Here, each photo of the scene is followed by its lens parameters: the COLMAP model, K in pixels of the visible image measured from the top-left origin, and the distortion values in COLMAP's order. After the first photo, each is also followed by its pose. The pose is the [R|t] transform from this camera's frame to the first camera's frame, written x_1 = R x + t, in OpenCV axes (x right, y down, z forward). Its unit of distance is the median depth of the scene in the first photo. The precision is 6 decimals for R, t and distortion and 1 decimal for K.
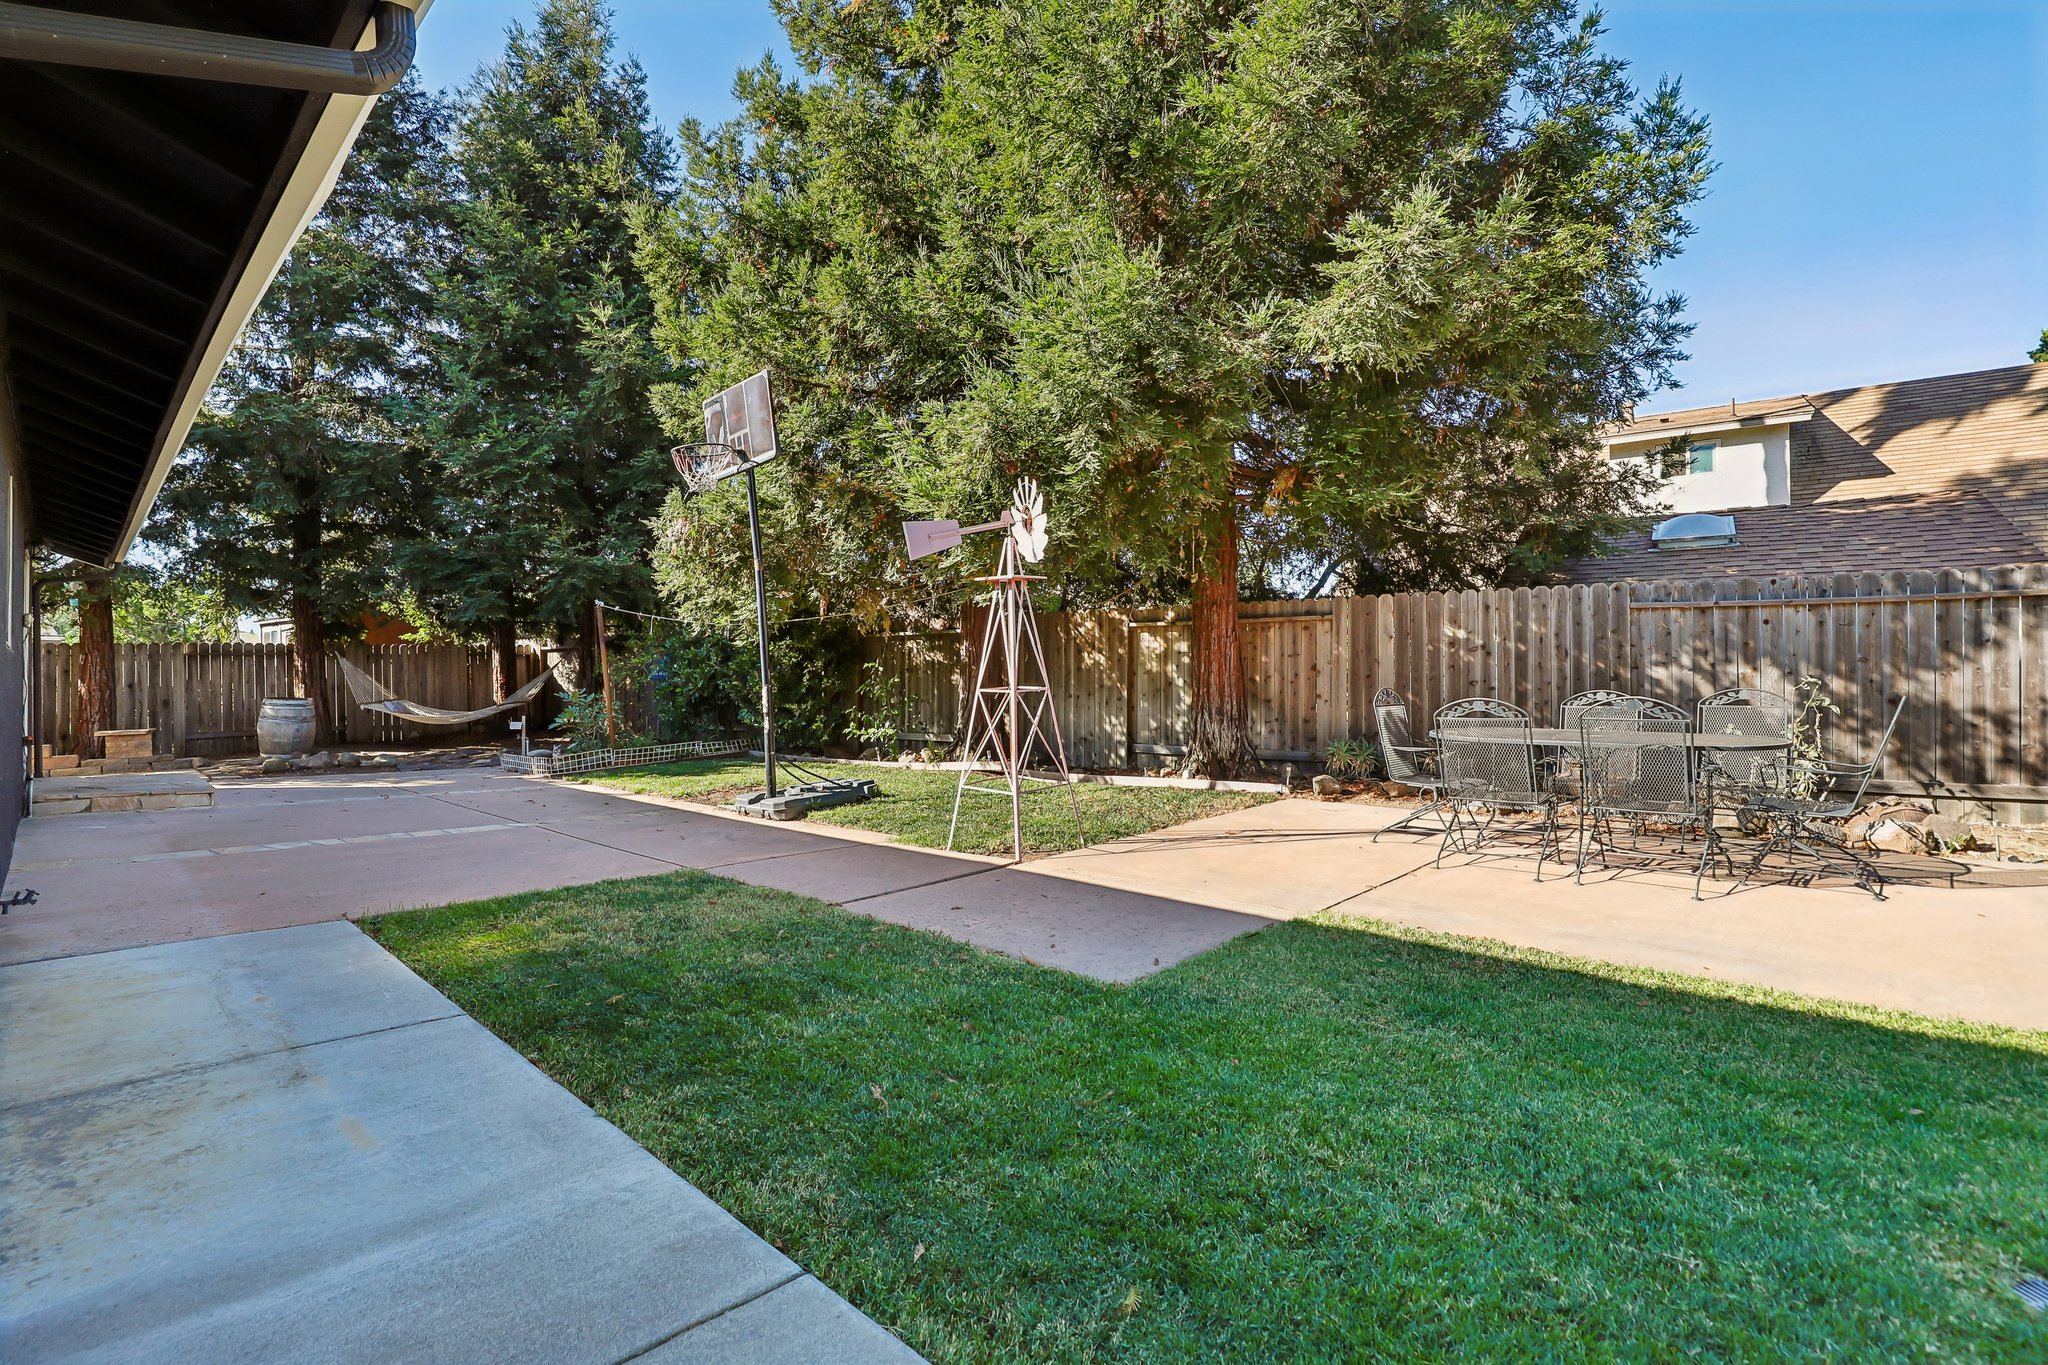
lens RADIAL K [[919.2, 0, 1023.7], [0, 919.2, 681.2], [0, 0, 1]] dist [-0.000160, 0.000002]
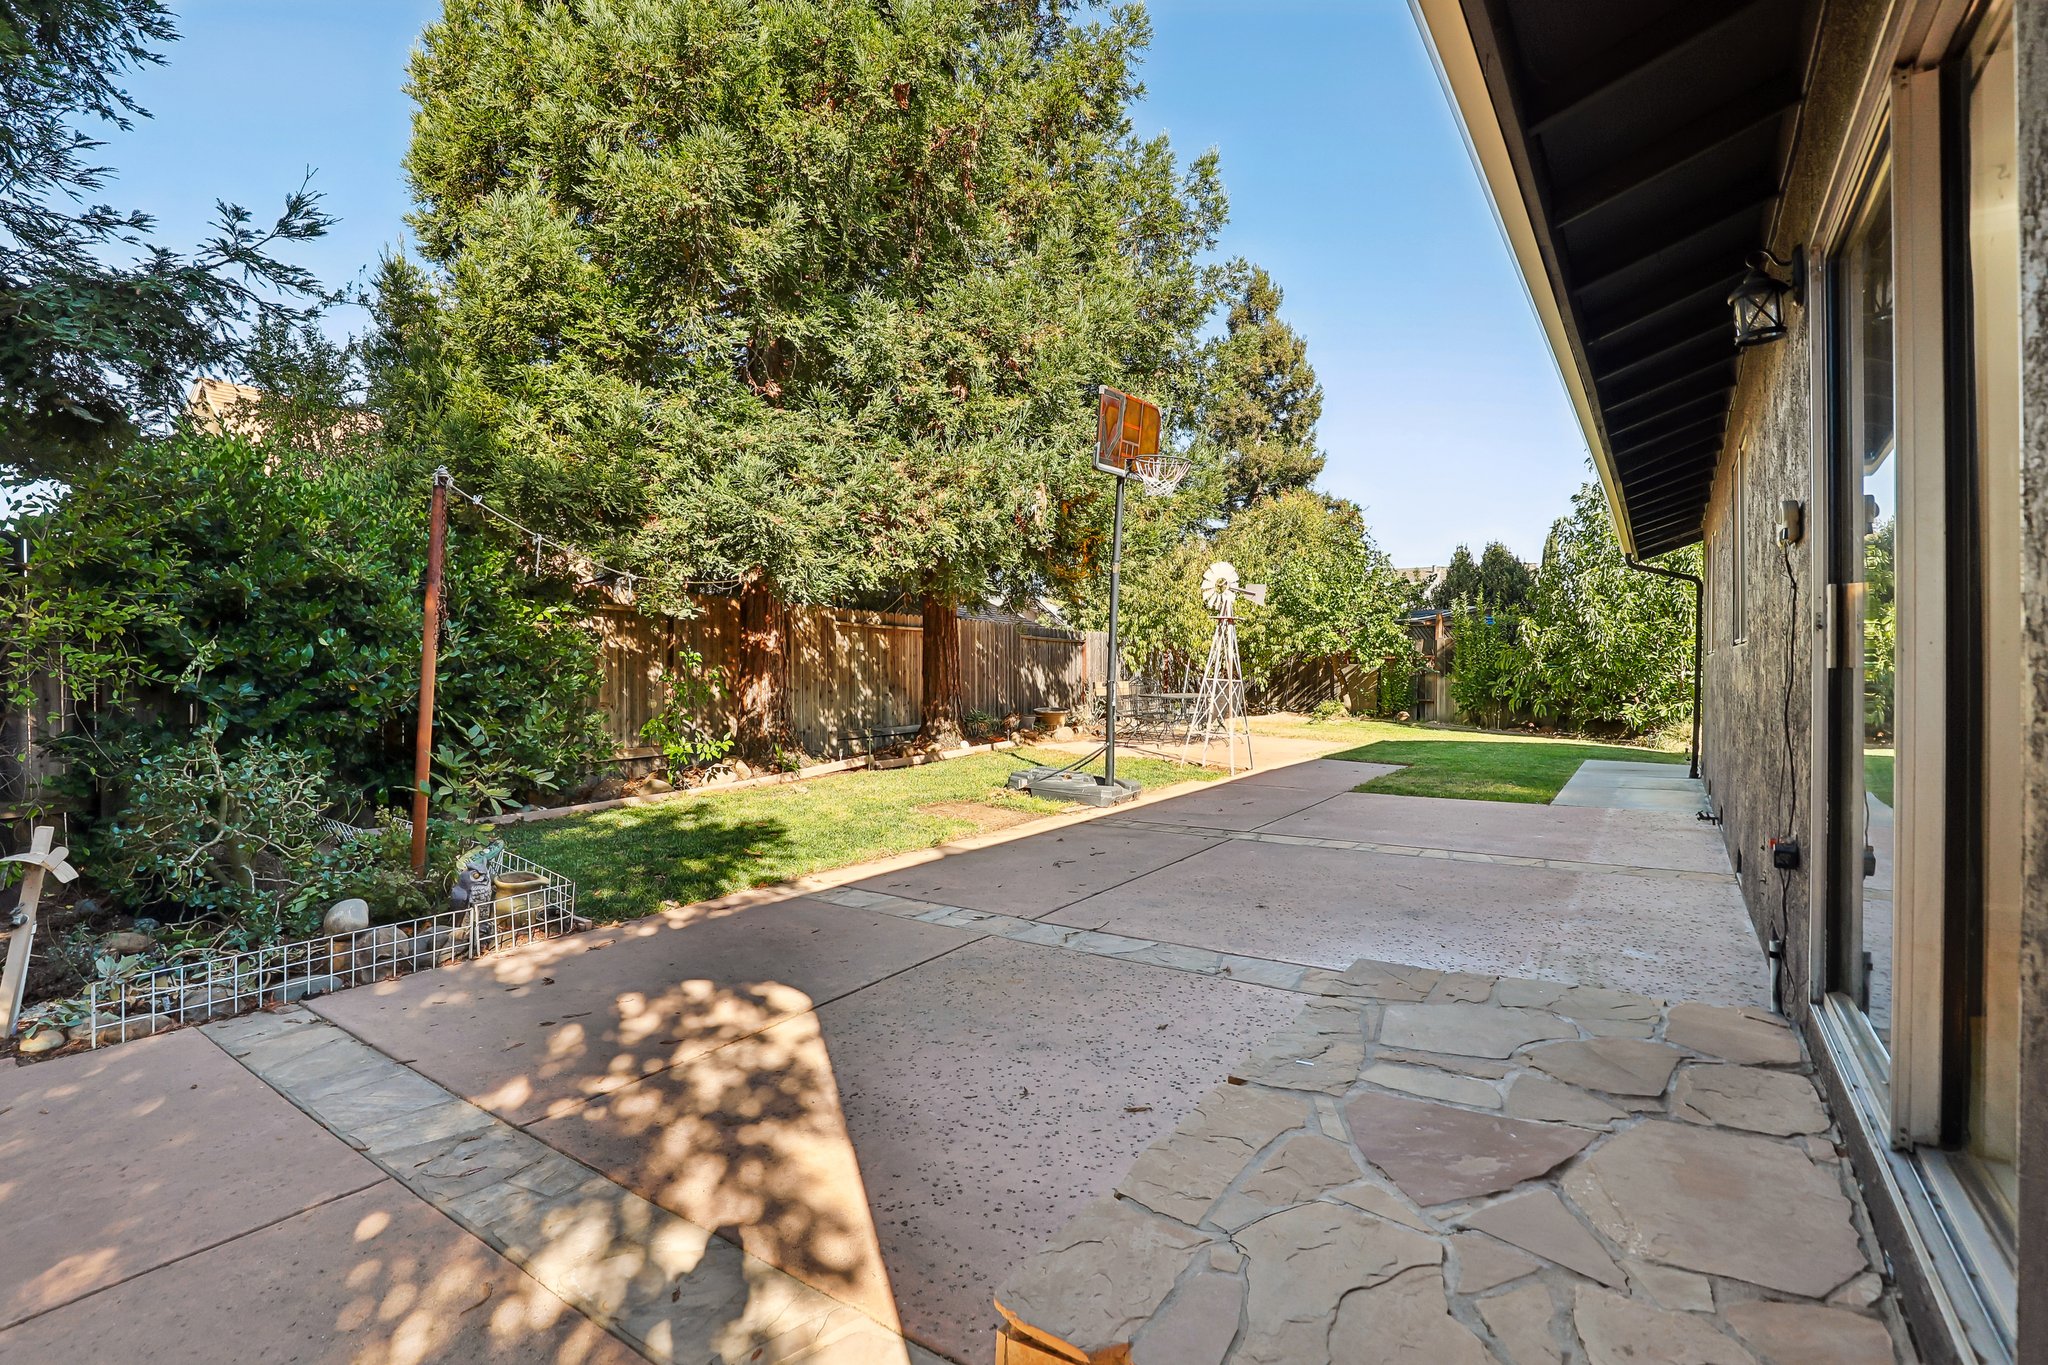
lens RADIAL K [[919.2, 0, 1024.2], [0, 919.2, 676.3], [0, 0, 1]] dist [-0.000160, 0.000002]
pose [[-0.125320, -0.007386, 0.992089, -0.979985], [-0.000061, 0.999972, 0.007437, -0.007405], [-0.992116, 0.000871, -0.125317, 0.904424]]
